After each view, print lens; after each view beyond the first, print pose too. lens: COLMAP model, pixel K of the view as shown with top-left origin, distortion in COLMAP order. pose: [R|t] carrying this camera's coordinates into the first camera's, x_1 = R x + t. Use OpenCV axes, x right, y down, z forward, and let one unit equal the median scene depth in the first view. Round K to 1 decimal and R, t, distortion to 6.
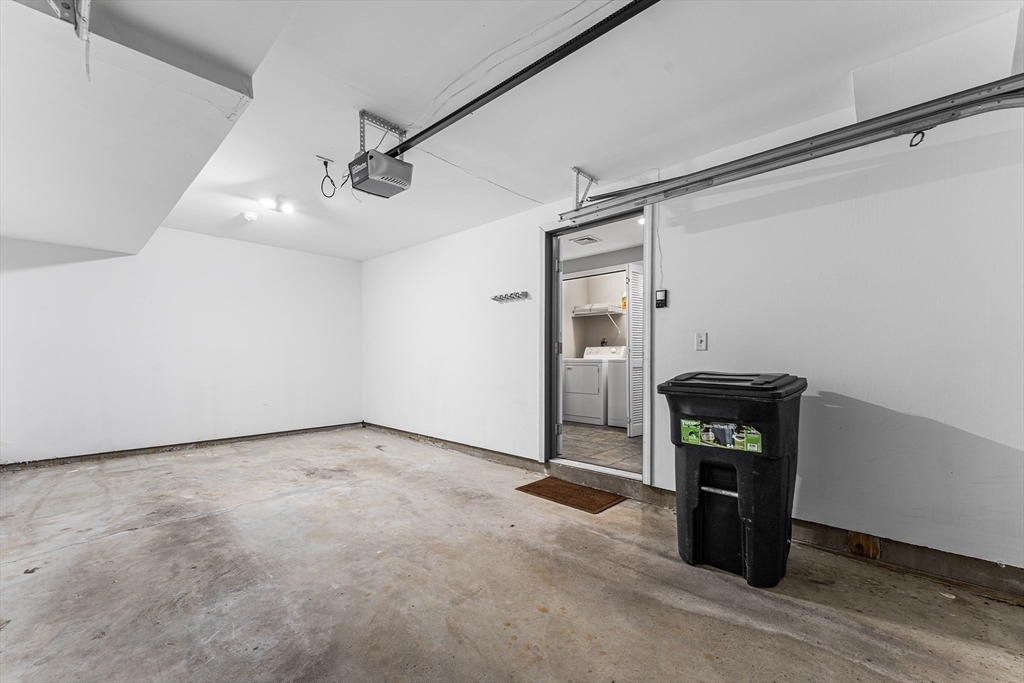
lens RADIAL K [[418.6, 0, 512.4], [0, 418.6, 348.7], [0, 0, 1]] dist [0.001632, -0.000075]
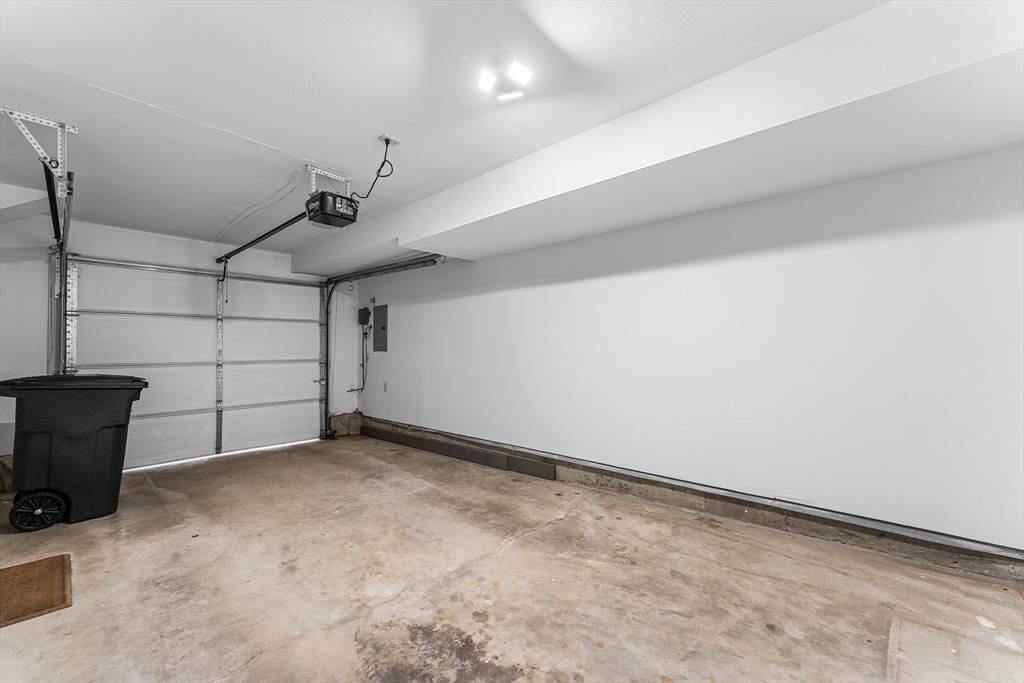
lens RADIAL K [[418.6, 0, 511.9], [0, 418.6, 345.9], [0, 0, 1]] dist [0.001632, -0.000075]
pose [[-0.999967, 0.003895, -0.007090, -0.702685], [0.004115, 0.999502, -0.031273, 0.009700], [0.006965, -0.031301, -0.999486, 1.907292]]
